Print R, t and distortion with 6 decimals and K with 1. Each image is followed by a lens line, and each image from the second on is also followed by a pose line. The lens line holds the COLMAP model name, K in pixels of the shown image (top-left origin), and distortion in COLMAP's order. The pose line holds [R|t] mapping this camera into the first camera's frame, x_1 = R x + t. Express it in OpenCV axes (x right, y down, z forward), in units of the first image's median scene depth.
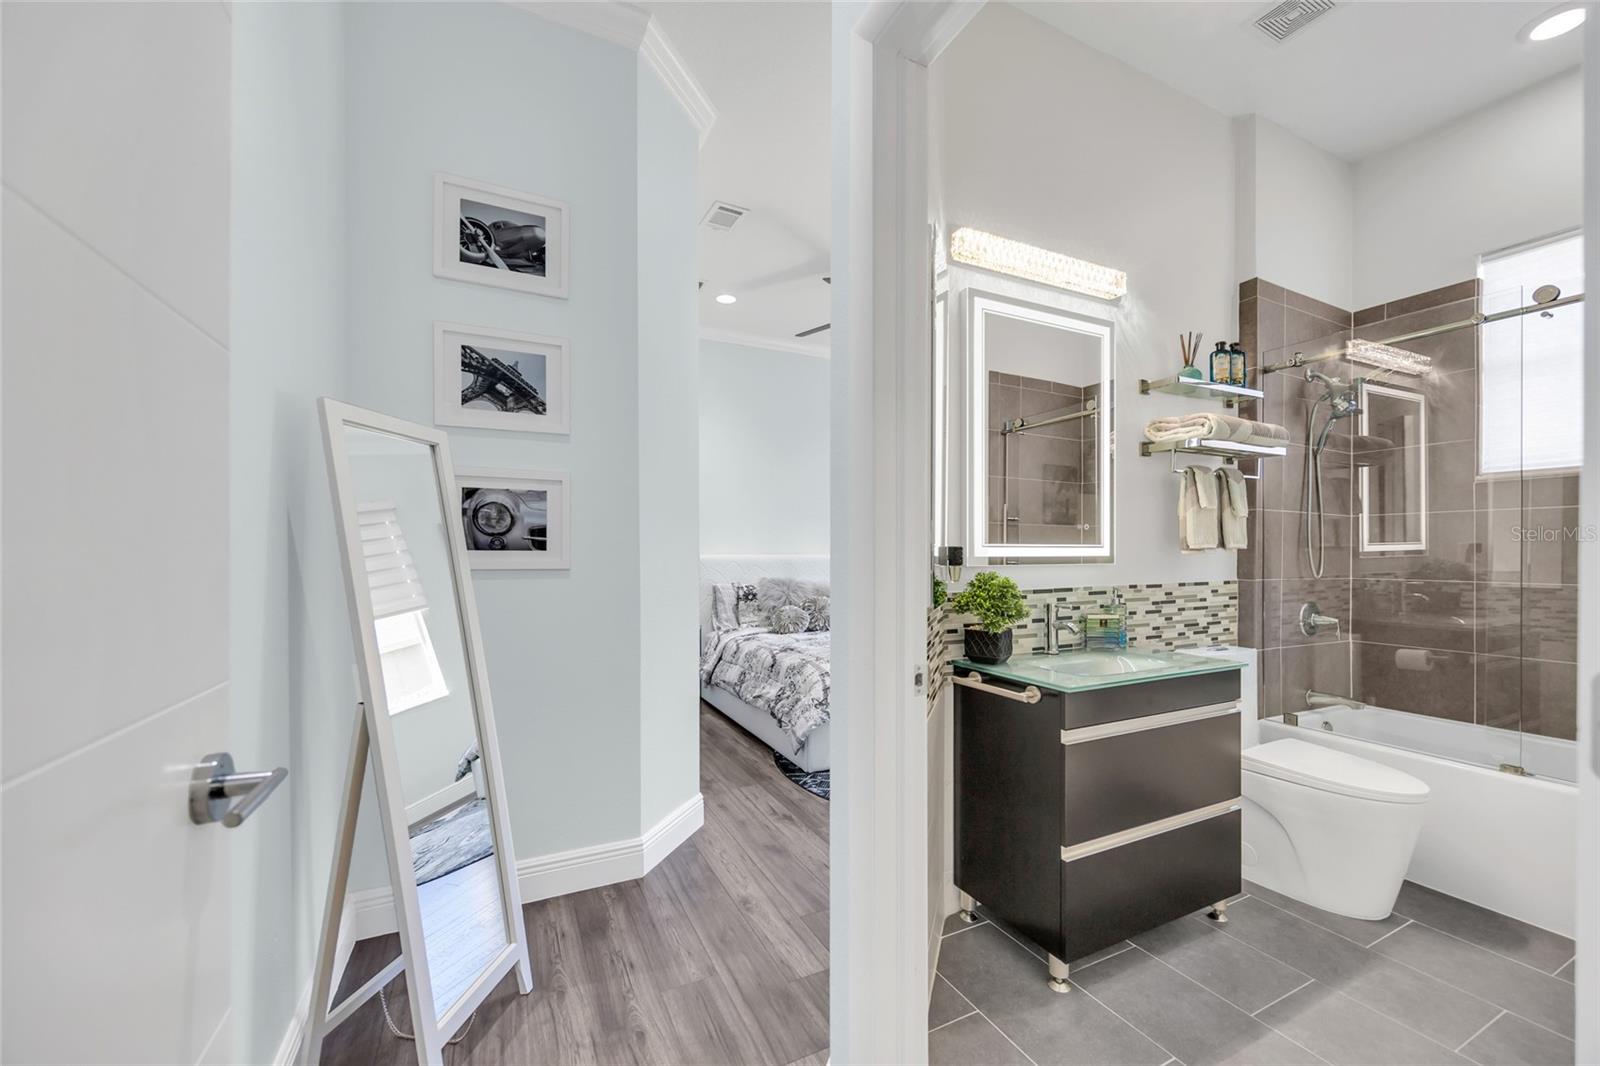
lens RADIAL K [[615.0, 0, 802.3], [0, 615.0, 536.0], [0, 0, 1]] dist [-0.001438, -0.000175]
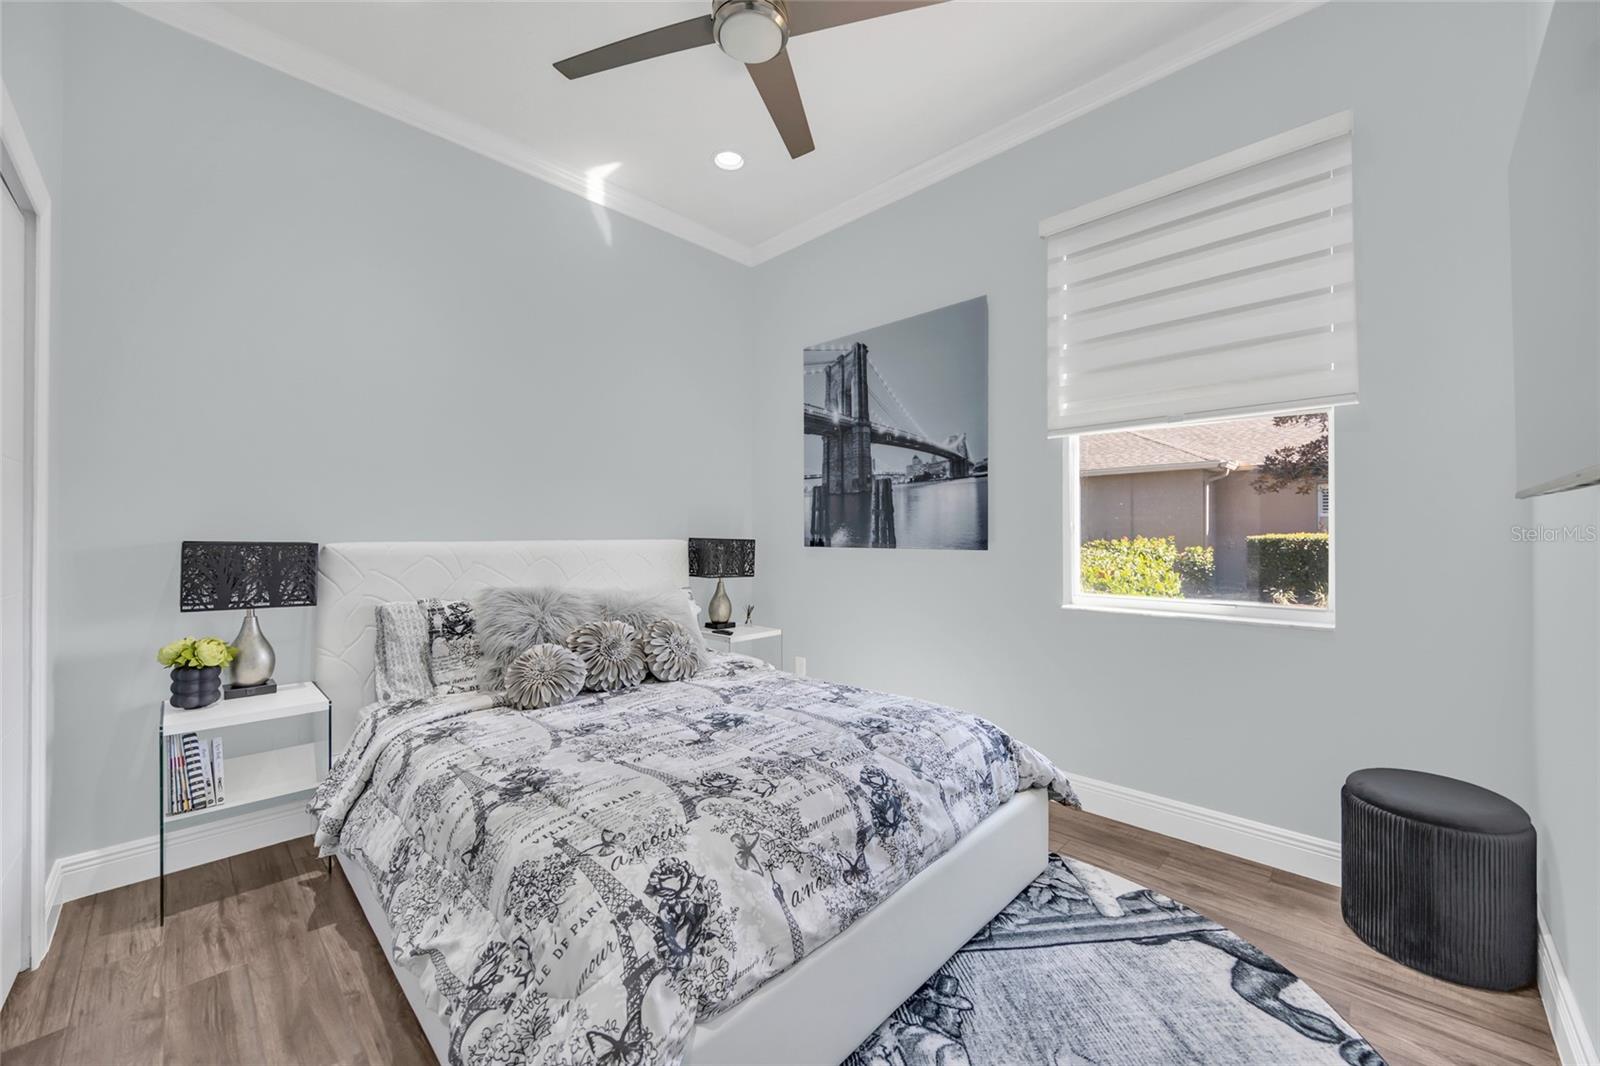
lens RADIAL K [[615.0, 0, 802.3], [0, 615.0, 536.0], [0, 0, 1]] dist [-0.001438, -0.000175]
pose [[0.942440, -0.002335, 0.334367, 0.010082], [-0.006691, 0.999644, 0.025842, 0.011454], [-0.334309, -0.026592, 0.942088, 0.469507]]
